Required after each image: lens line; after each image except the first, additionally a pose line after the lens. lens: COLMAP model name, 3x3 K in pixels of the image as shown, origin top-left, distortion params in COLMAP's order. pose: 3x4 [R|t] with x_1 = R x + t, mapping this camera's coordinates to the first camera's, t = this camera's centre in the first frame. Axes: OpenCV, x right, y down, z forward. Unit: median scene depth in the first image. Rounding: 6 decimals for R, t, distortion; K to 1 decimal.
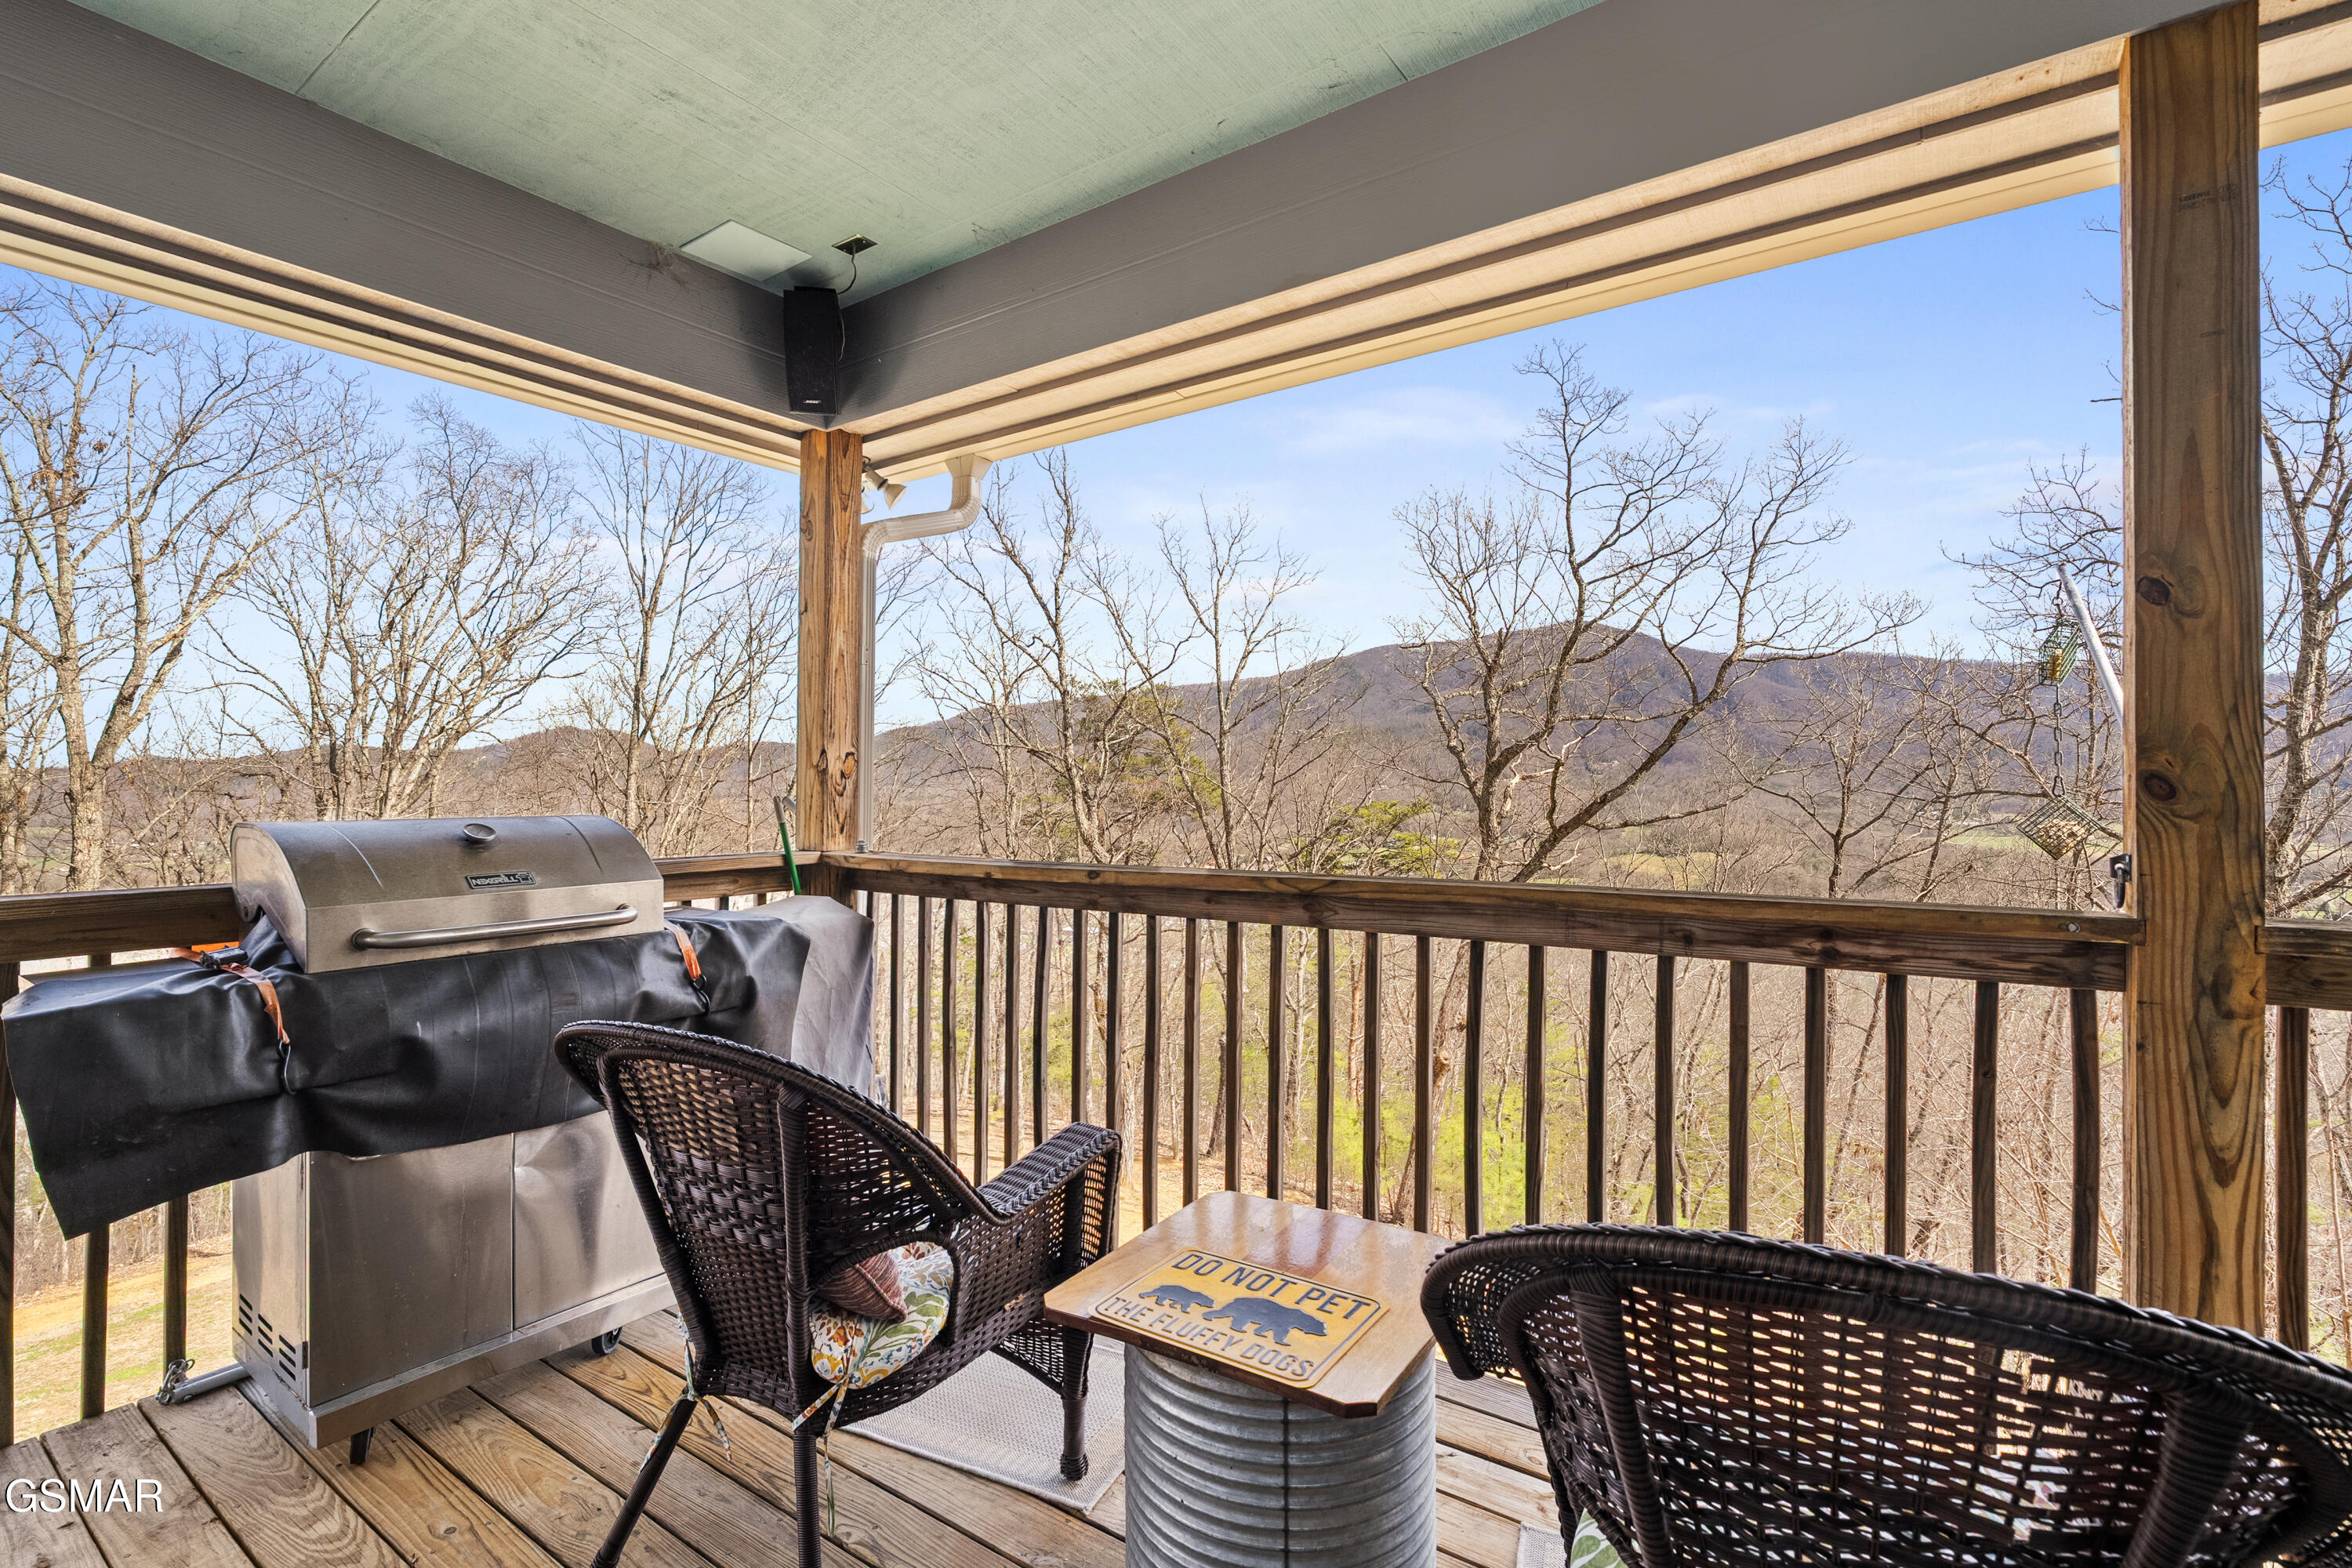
lens RADIAL K [[1083.4, 0, 1157.4], [0, 1083.4, 810.1], [0, 0, 1]] dist [-0.003835, 0.000213]
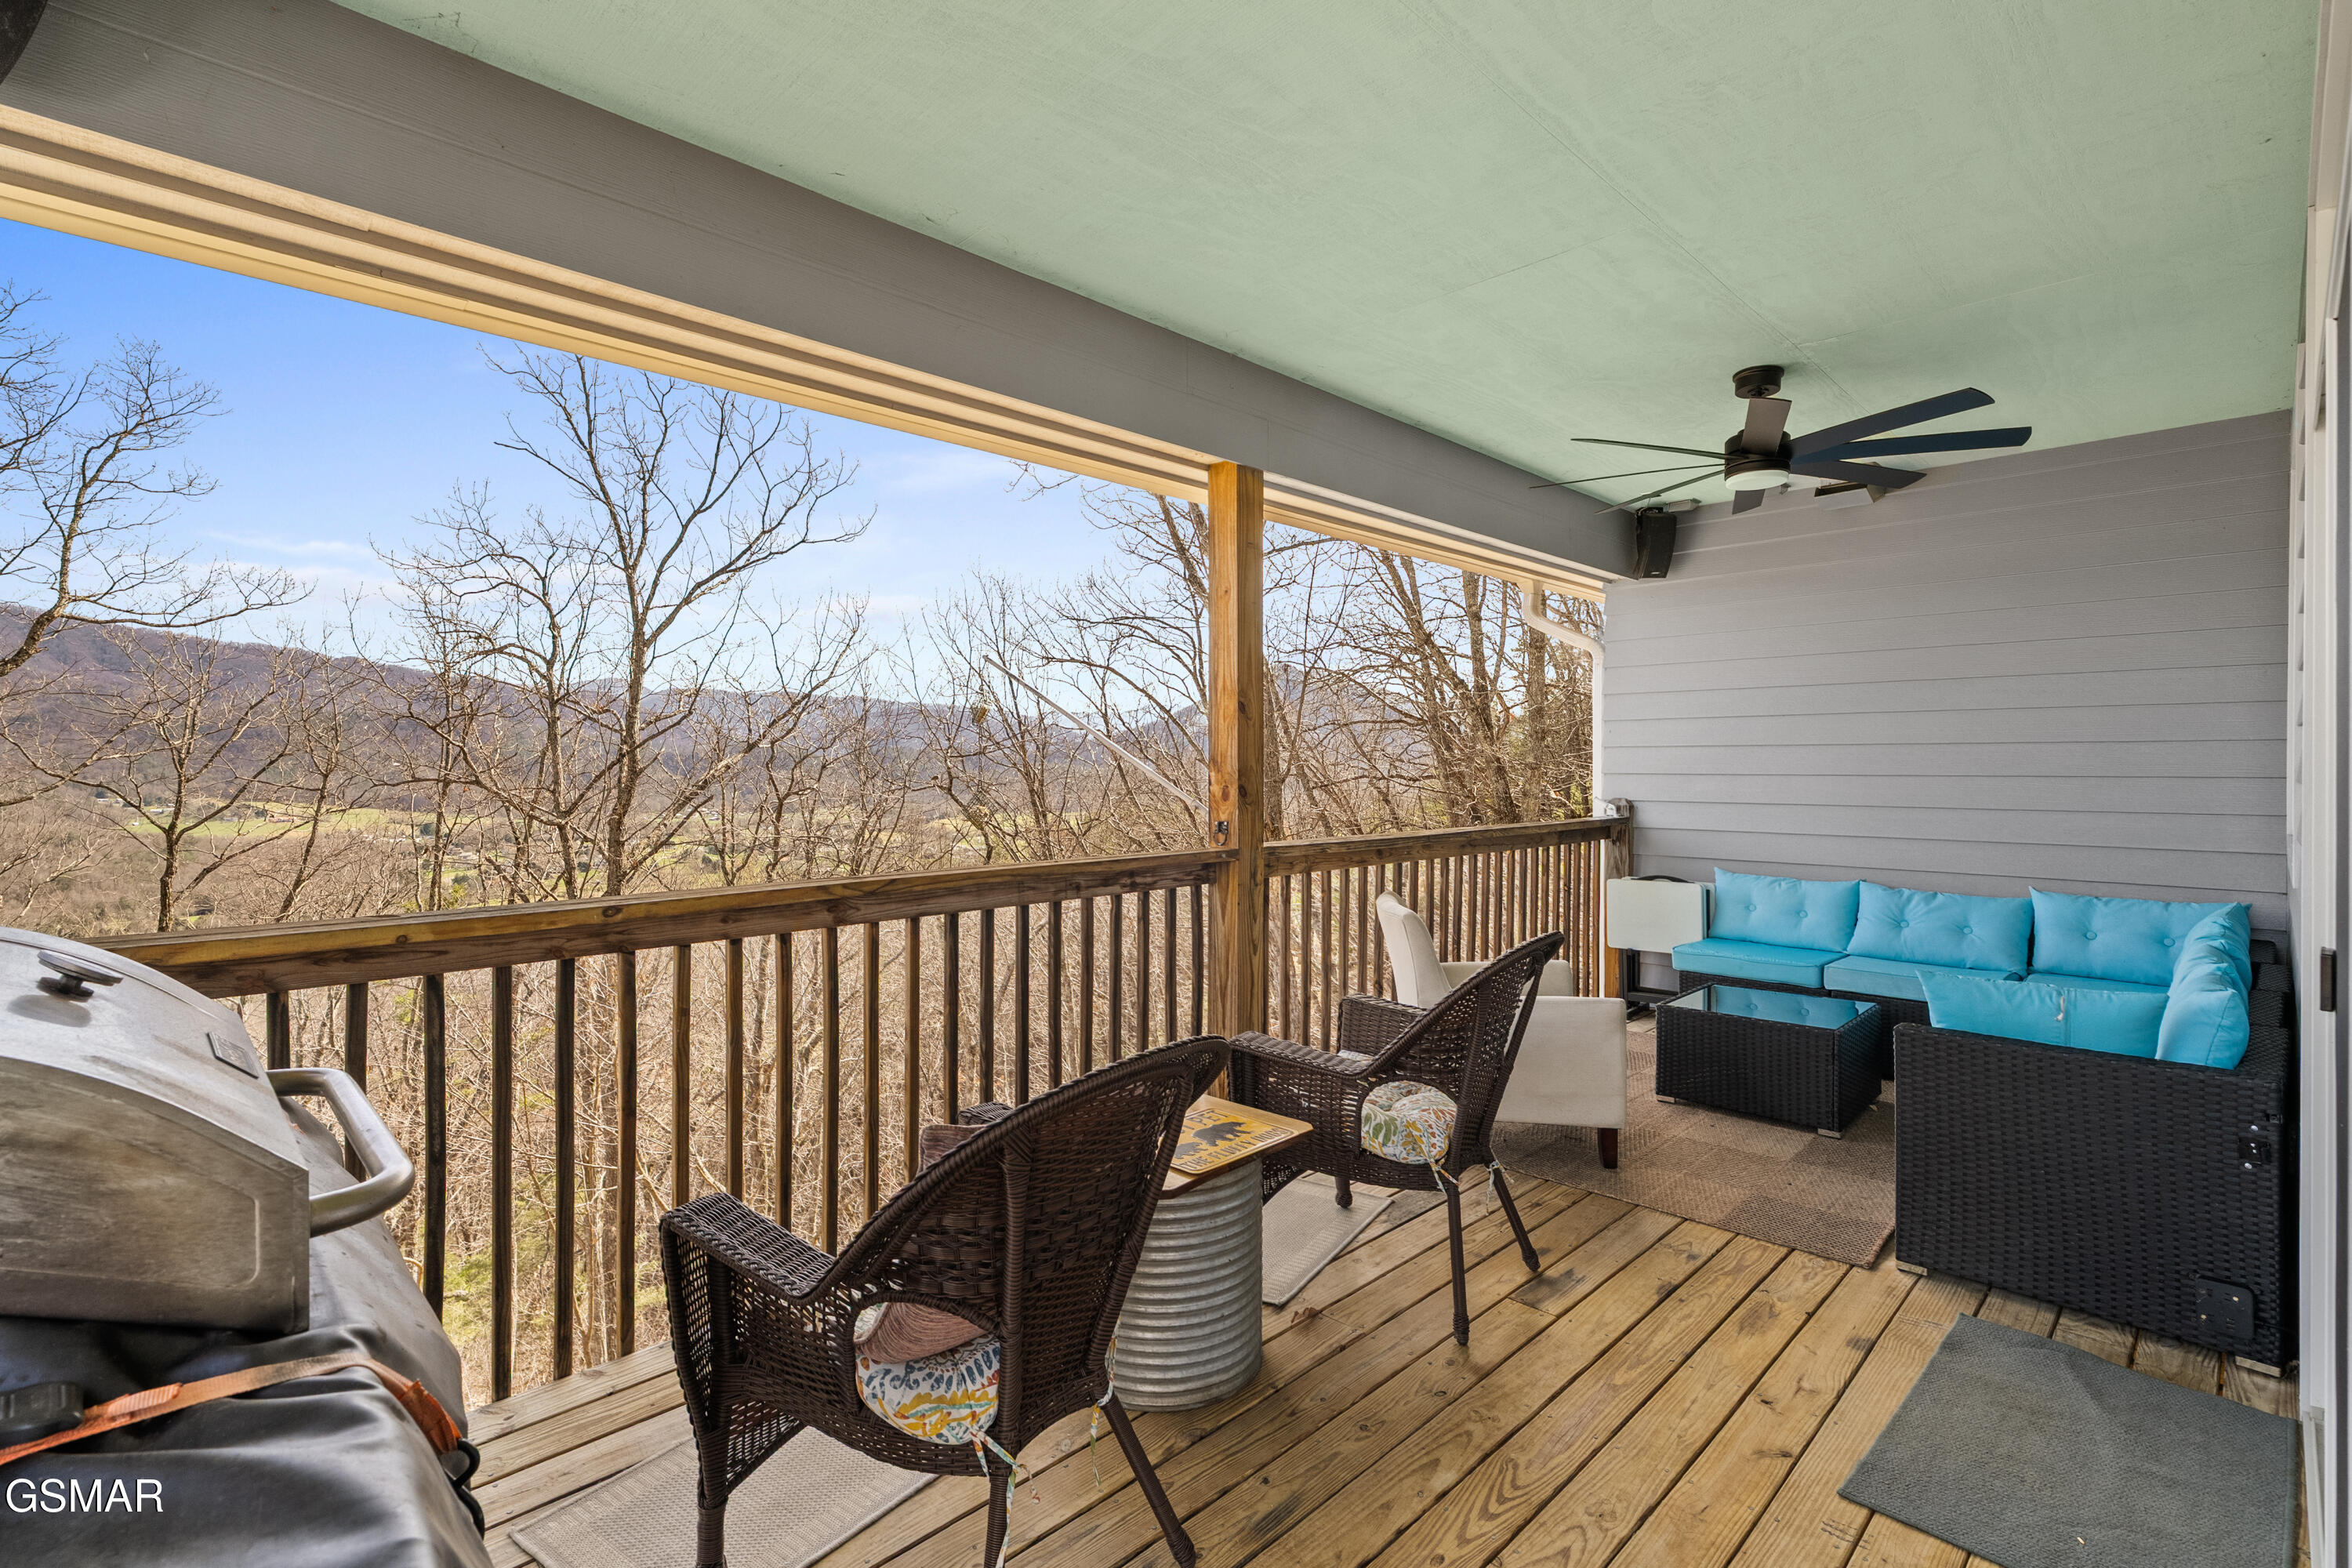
lens RADIAL K [[1066.7, 0, 1165.5], [0, 1066.7, 790.0], [0, 0, 1]] dist [-0.000467, 0.000134]
pose [[0.185125, -0.007302, 0.982688, -0.088309], [0.013806, 0.999893, 0.004829, -0.002202], [-0.982618, 0.012673, 0.185206, 0.054177]]
